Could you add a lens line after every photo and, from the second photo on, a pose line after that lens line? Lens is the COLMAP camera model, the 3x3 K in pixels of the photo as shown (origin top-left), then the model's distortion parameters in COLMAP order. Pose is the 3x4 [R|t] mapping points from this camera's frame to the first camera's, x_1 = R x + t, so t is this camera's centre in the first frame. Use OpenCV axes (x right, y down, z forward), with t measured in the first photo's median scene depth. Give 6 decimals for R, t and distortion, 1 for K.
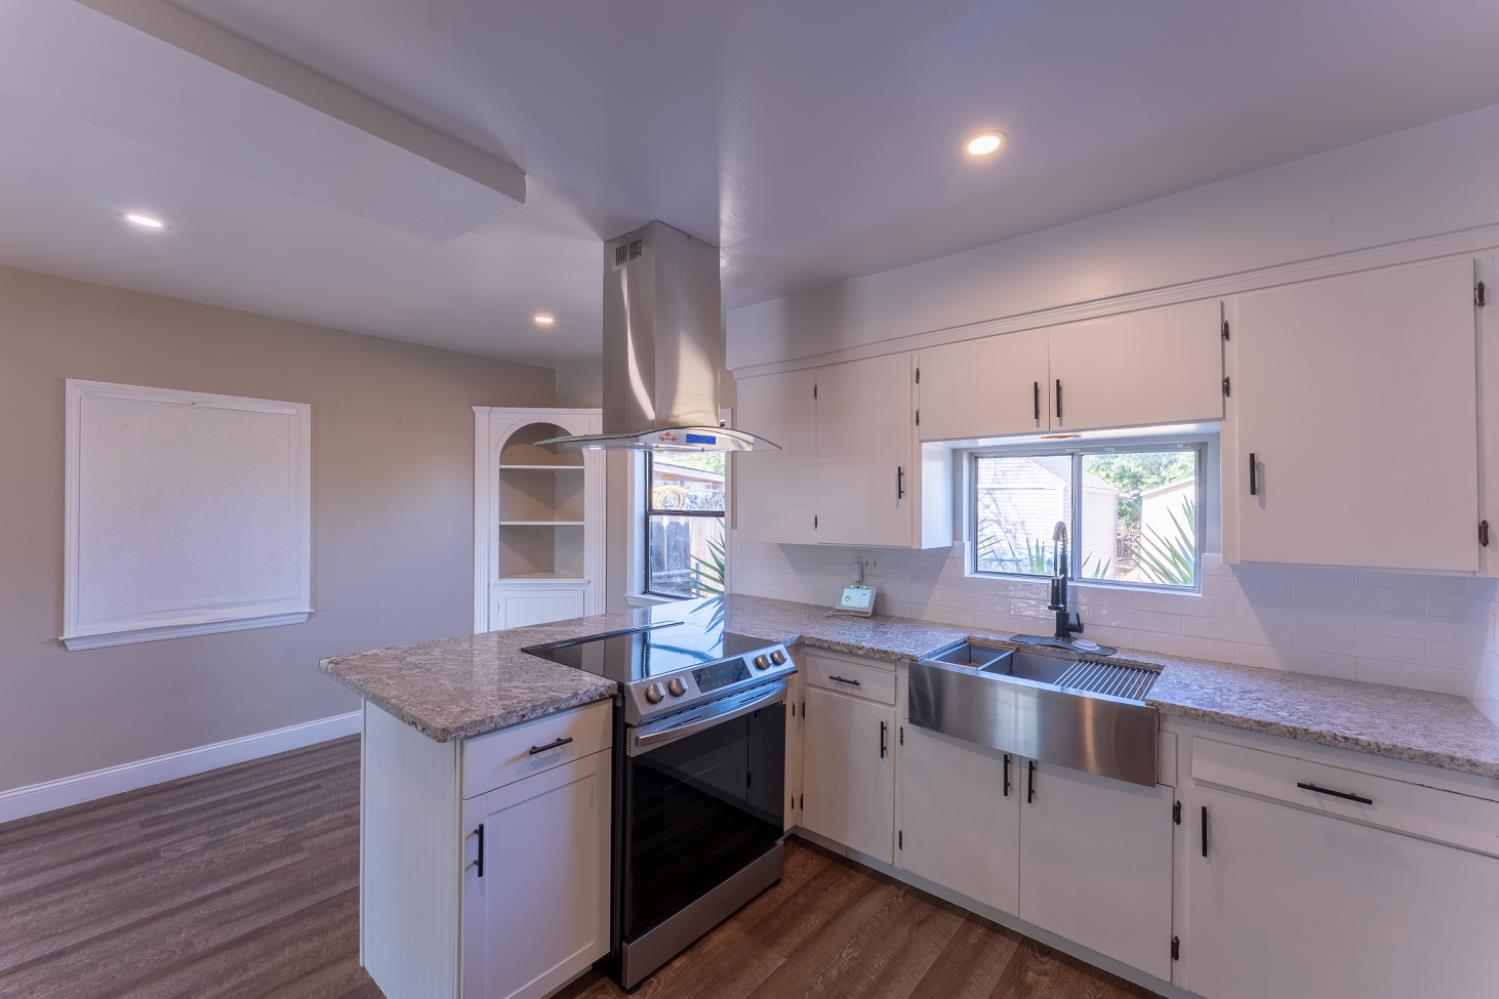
lens RADIAL K [[603.2, 0, 755.1], [0, 603.2, 503.4], [0, 0, 1]] dist [0.000438, -0.000656]
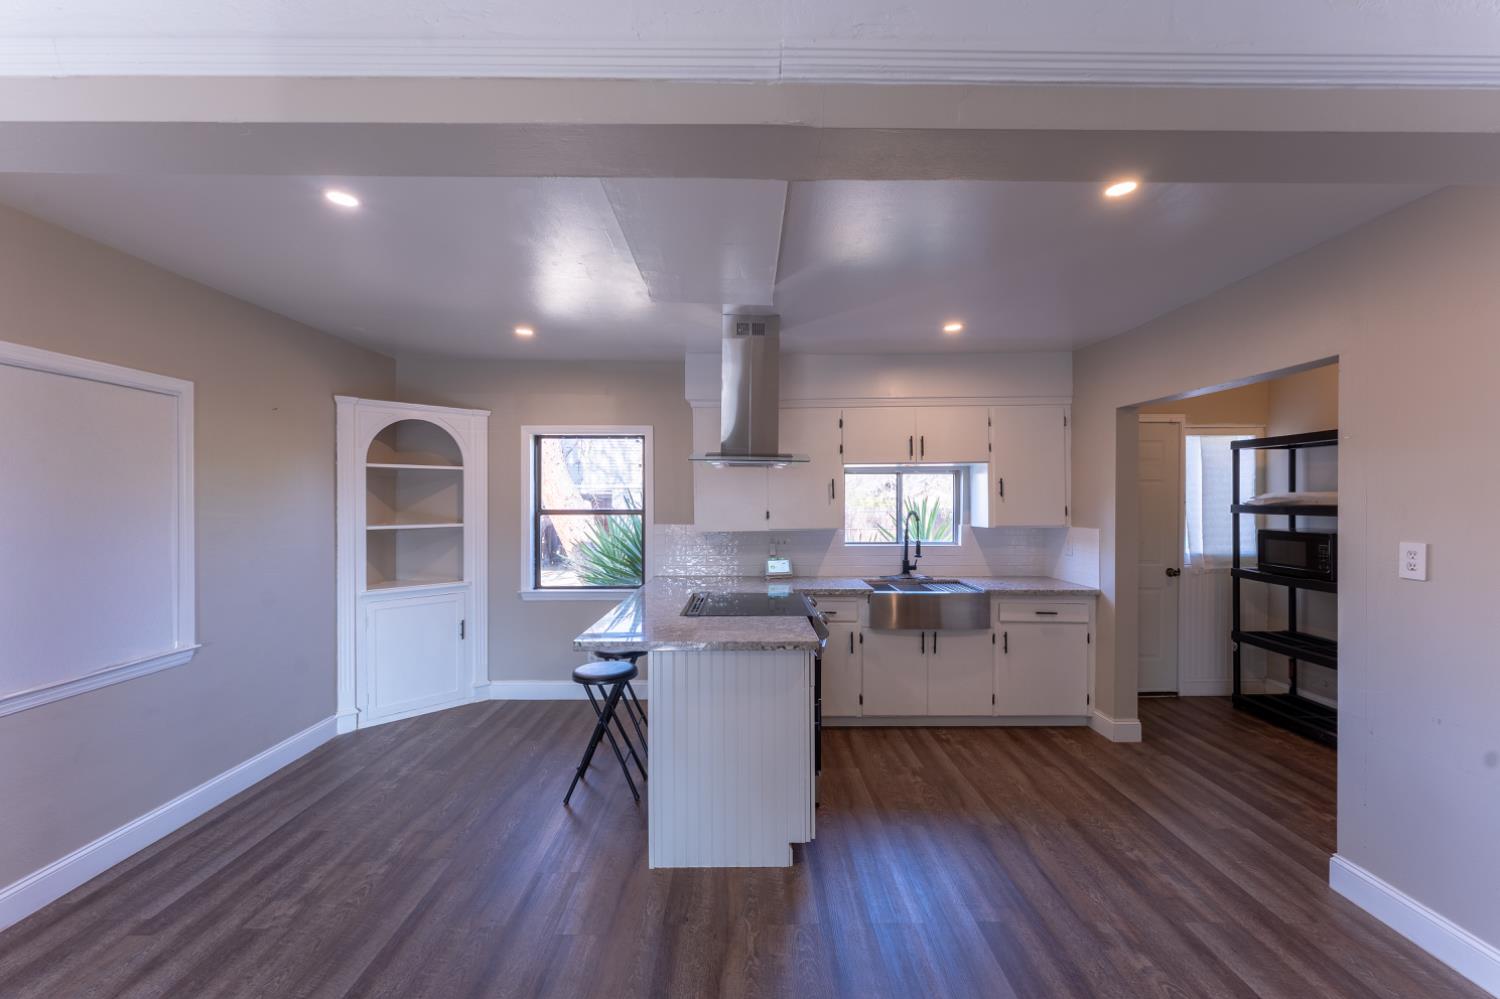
lens RADIAL K [[603.6, 0, 749.1], [0, 603.6, 502.4], [0, 0, 1]] dist [0.000438, -0.000656]
pose [[0.762913, -0.011001, 0.646407, -0.893585], [0.008876, 0.999939, 0.006541, -0.009793], [-0.646440, 0.000748, 0.762964, -0.076925]]
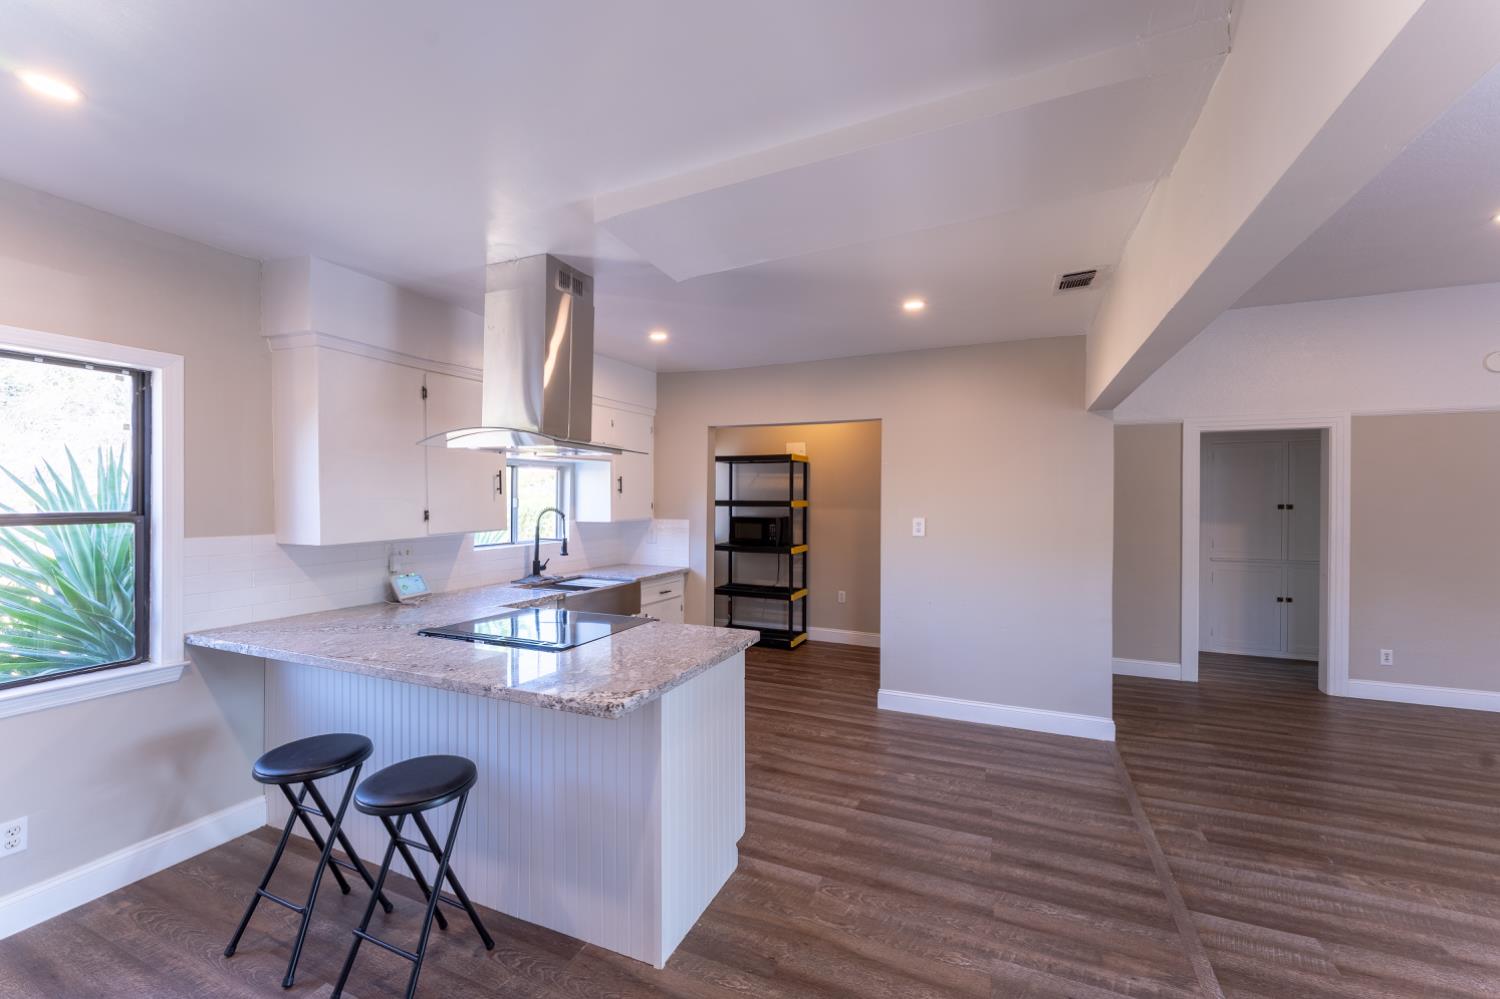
lens RADIAL K [[603.6, 0, 754.3], [0, 603.6, 504.5], [0, 0, 1]] dist [0.000438, -0.000656]
pose [[-0.283120, -0.021168, 0.958851, -1.112885], [-0.002152, 0.999768, 0.021436, -0.013538], [-0.959082, 0.004006, -0.283100, 0.770583]]
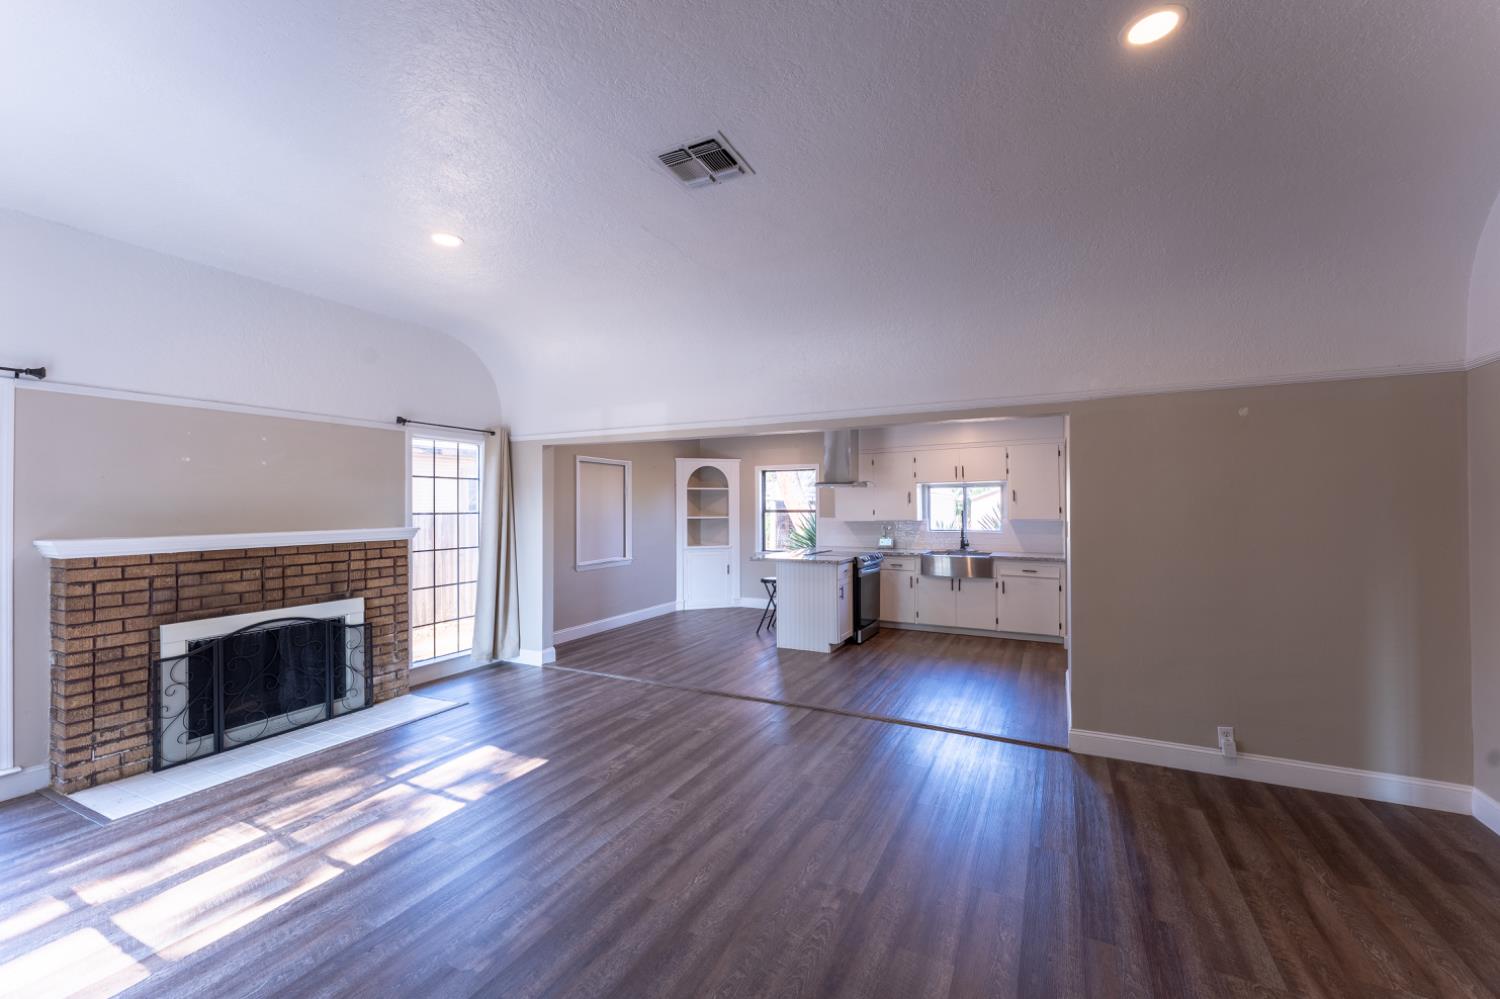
lens RADIAL K [[603.6, 0, 753.5], [0, 603.6, 500.6], [0, 0, 1]] dist [0.000438, -0.000656]
pose [[0.973635, -0.008123, 0.227968, -1.034659], [0.011141, 0.999867, -0.011952, 0.005483], [-0.227840, 0.014176, 0.973595, -1.475386]]
